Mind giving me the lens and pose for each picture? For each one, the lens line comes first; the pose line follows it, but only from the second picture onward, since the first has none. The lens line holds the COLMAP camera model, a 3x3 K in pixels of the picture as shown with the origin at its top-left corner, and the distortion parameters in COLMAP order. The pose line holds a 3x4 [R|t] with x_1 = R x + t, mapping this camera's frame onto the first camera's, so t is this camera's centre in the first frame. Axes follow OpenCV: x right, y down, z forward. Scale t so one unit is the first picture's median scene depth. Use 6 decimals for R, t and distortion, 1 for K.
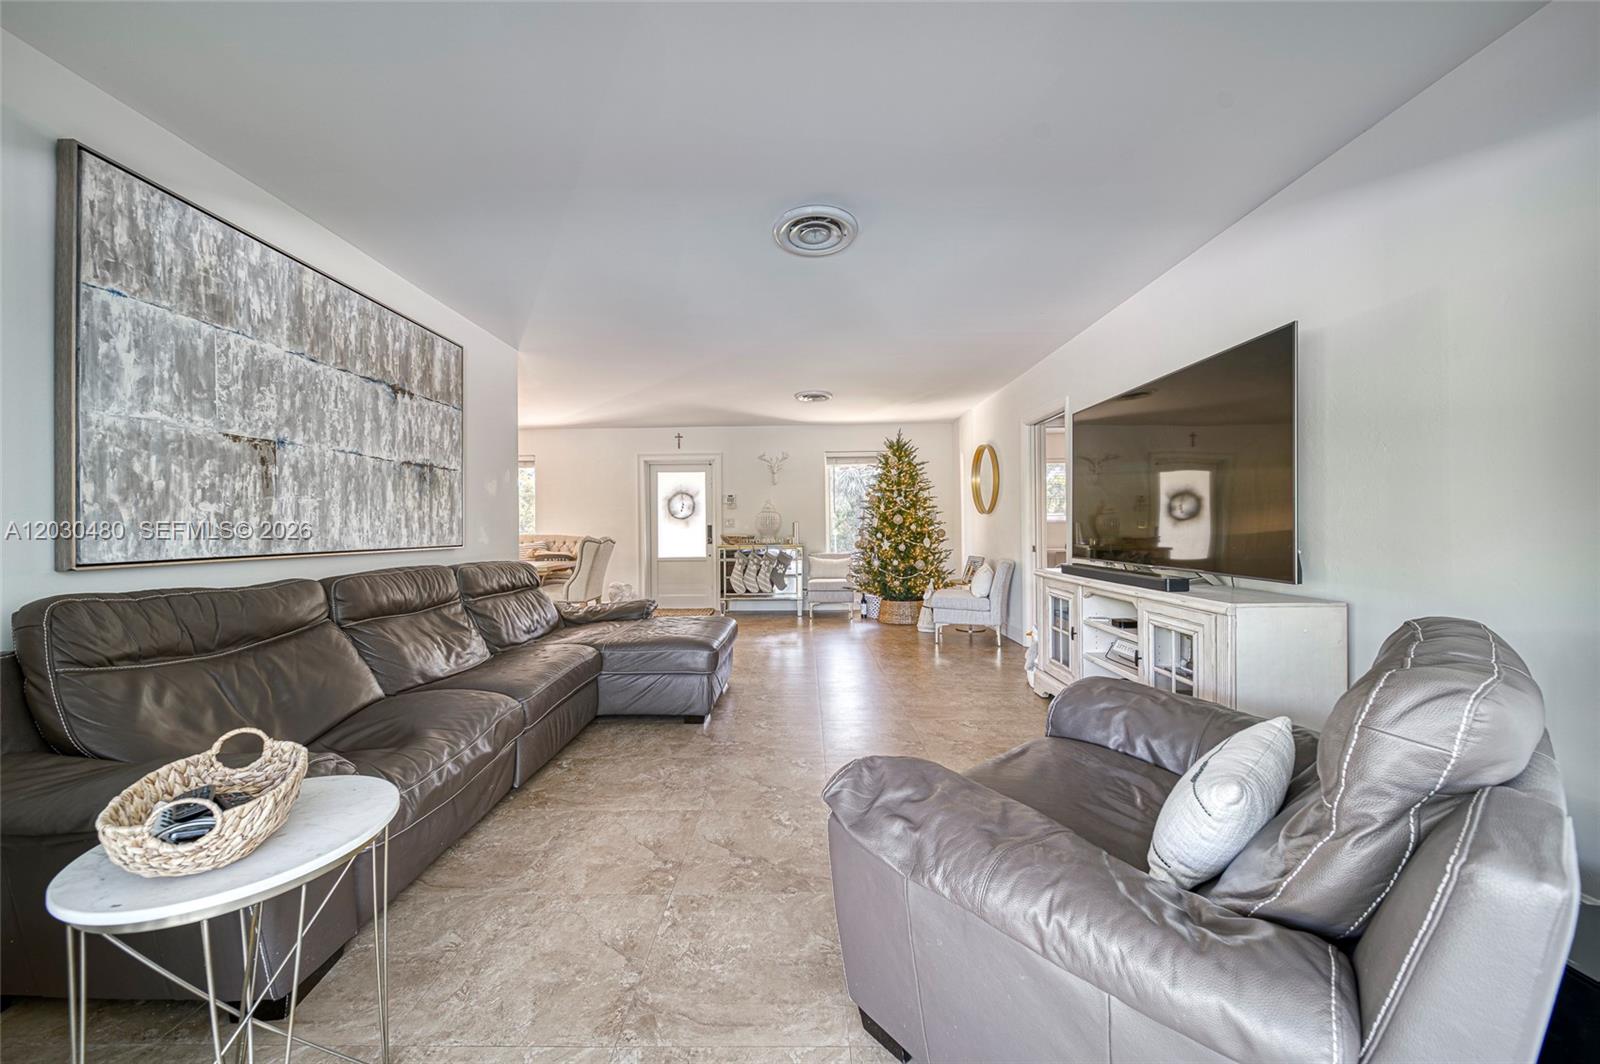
lens RADIAL K [[560.5, 0, 799.1], [0, 560.5, 525.2], [0, 0, 1]] dist [0.000892, -0.000455]
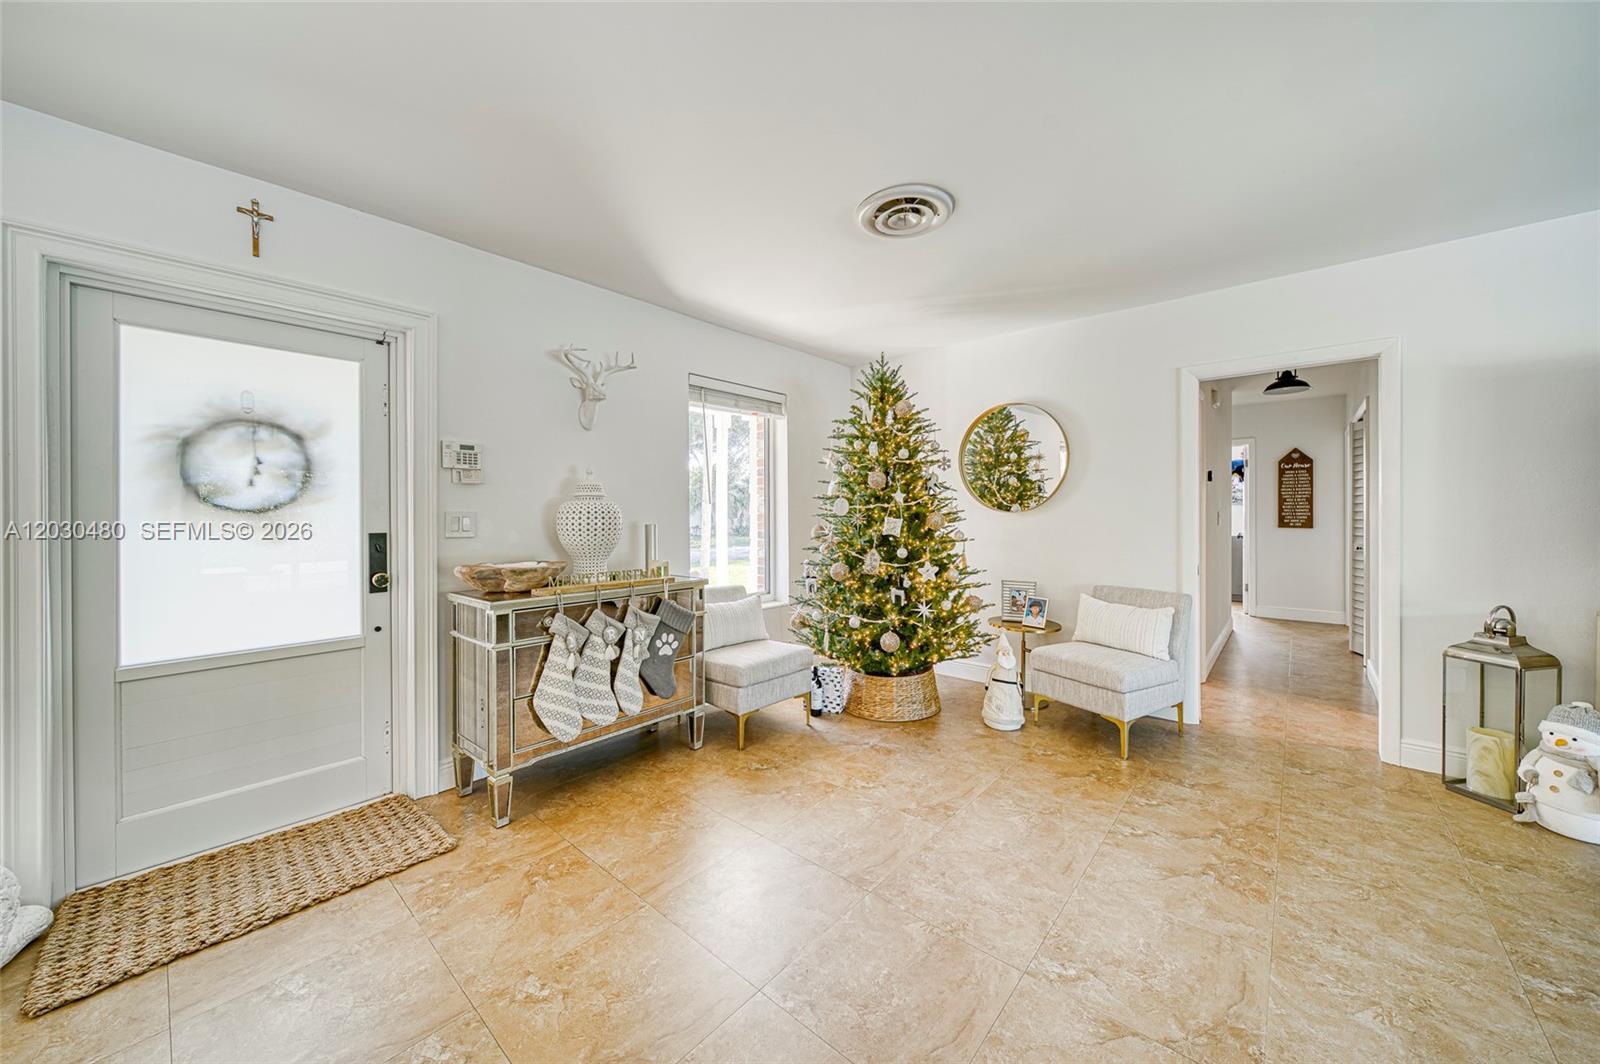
lens RADIAL K [[566.4, 0, 808.6], [0, 566.4, 514.6], [0, 0, 1]] dist [0.000171, -0.001538]
pose [[0.644686, 0.008235, 0.764403, -0.713297], [-0.008643, 0.999957, -0.003483, -0.033523], [-0.764399, -0.004361, 0.644729, 1.742791]]
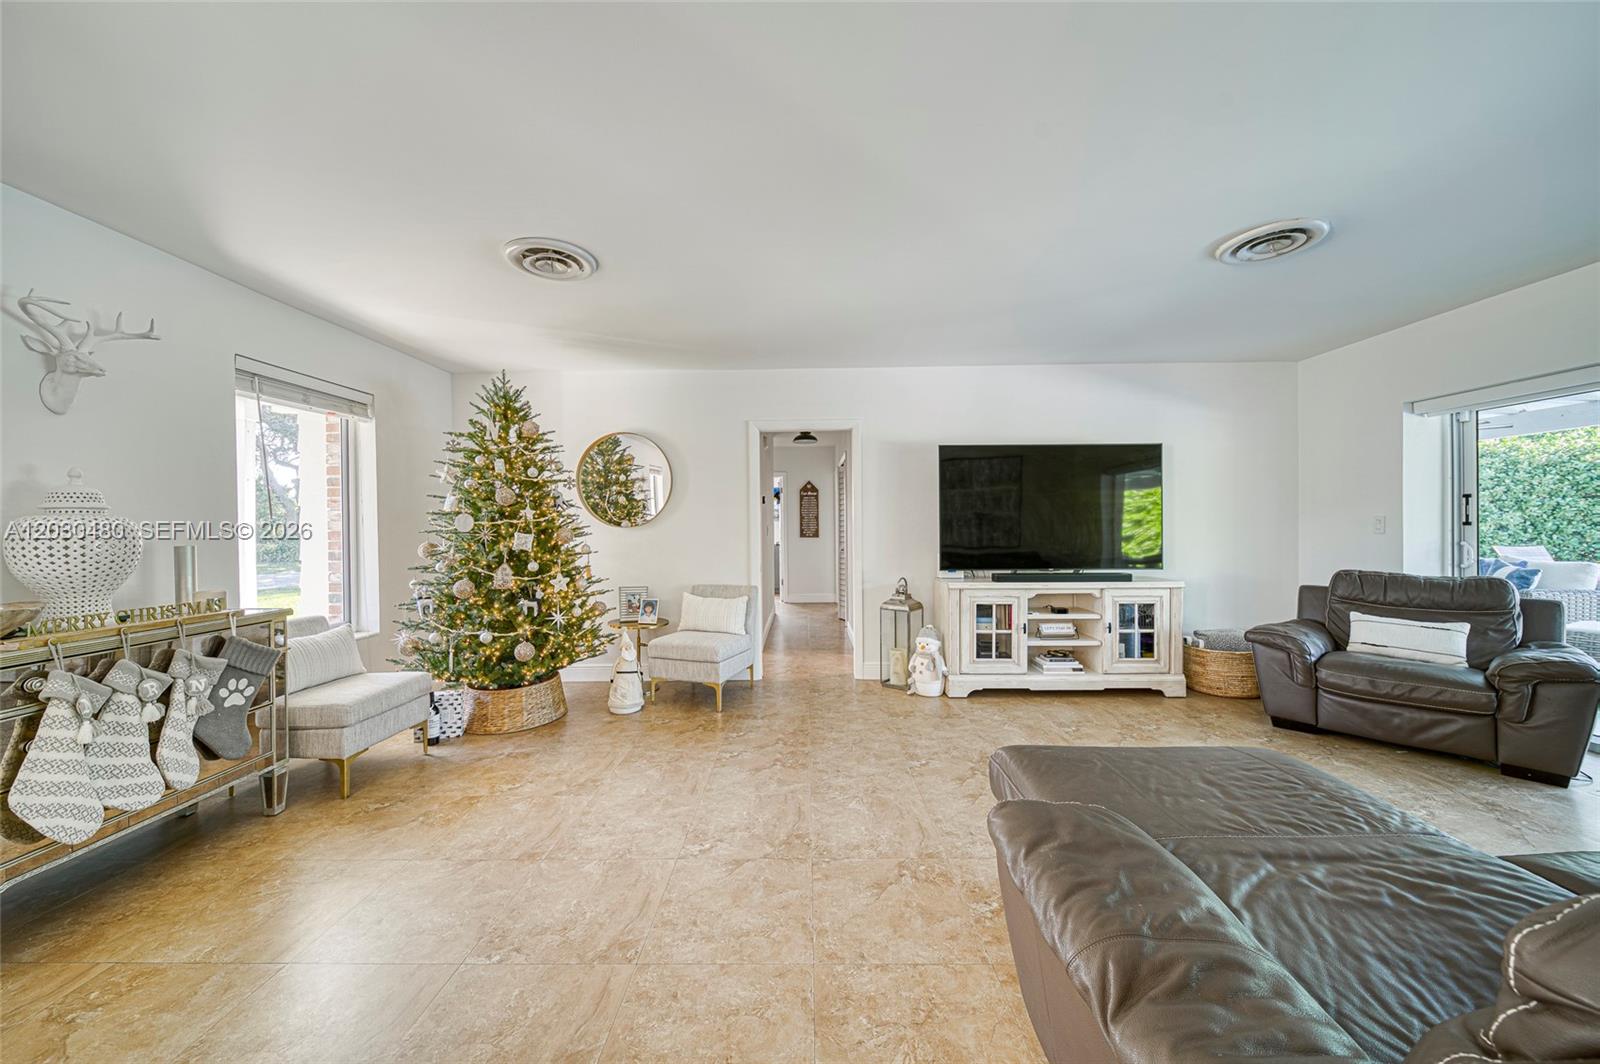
lens RADIAL K [[560.5, 0, 799.1], [0, 560.5, 525.2], [0, 0, 1]] dist [0.000892, -0.000455]
pose [[0.001911, 0.013483, 0.999907, -0.922823], [0.004764, 0.999898, -0.013492, -0.030608], [-0.999987, 0.004789, 0.001846, 1.768653]]
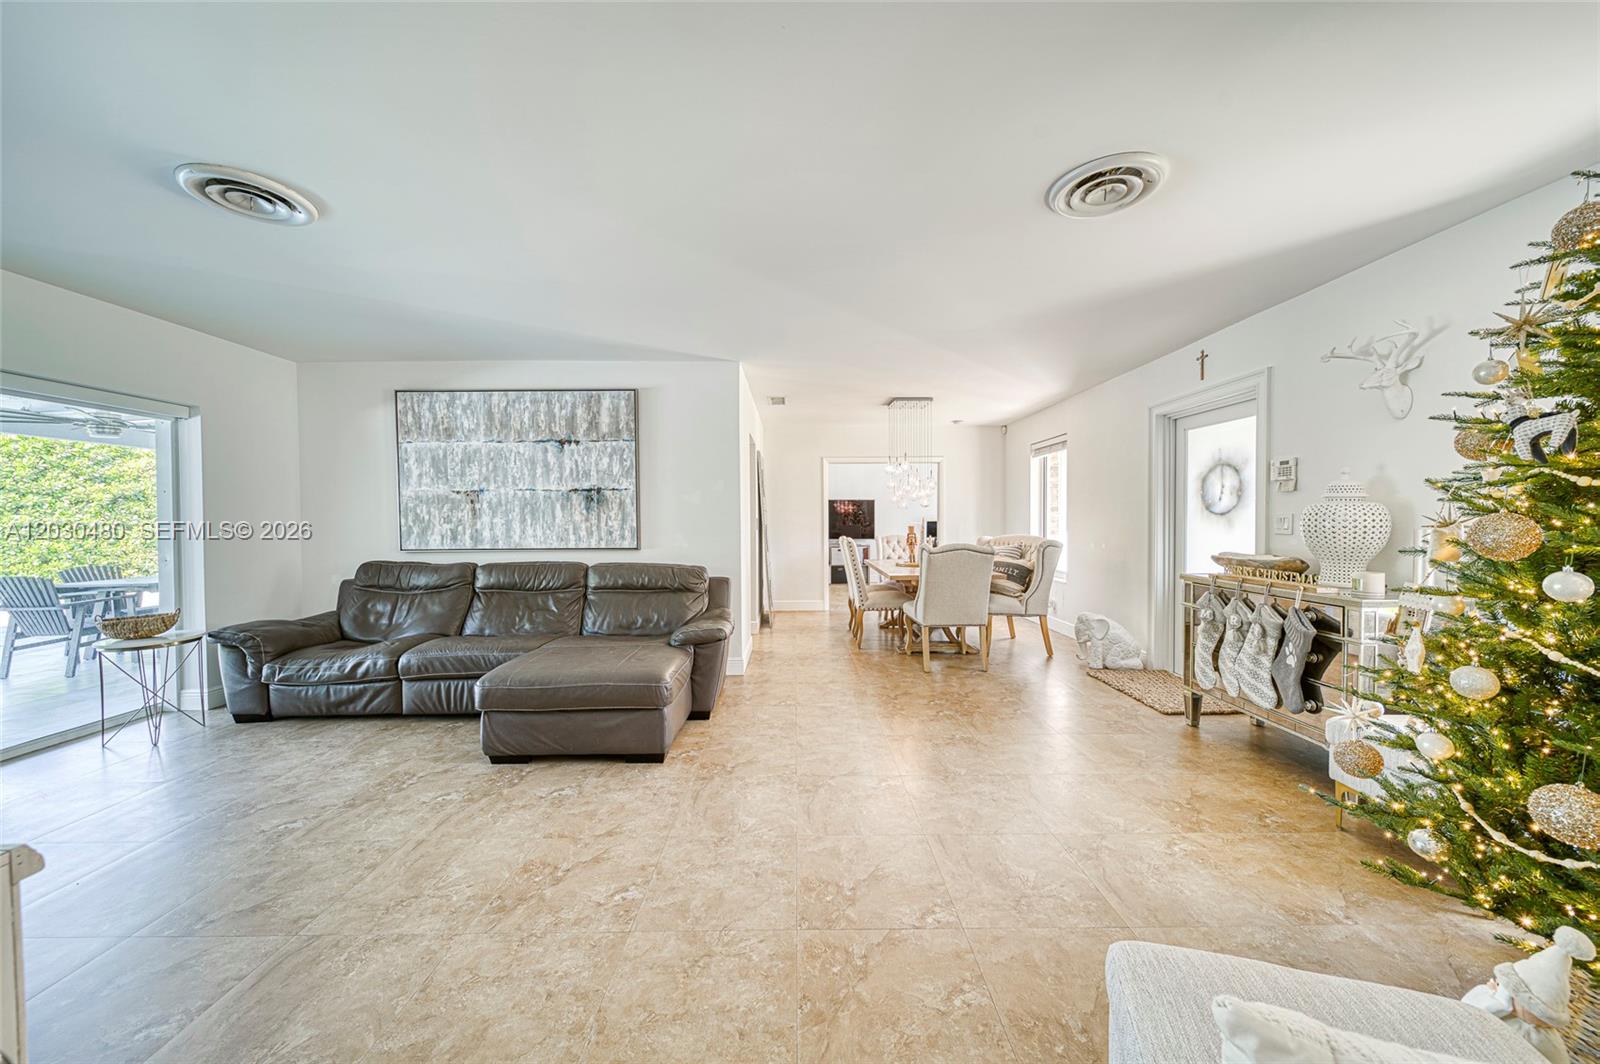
lens RADIAL K [[560.5, 0, 799.1], [0, 560.5, 525.2], [0, 0, 1]] dist [0.000892, -0.000455]
pose [[0.019507, 0.022727, -0.999551, 0.863496], [0.011815, 0.999667, 0.022960, -0.052124], [0.999740, -0.012257, 0.019232, 1.745313]]
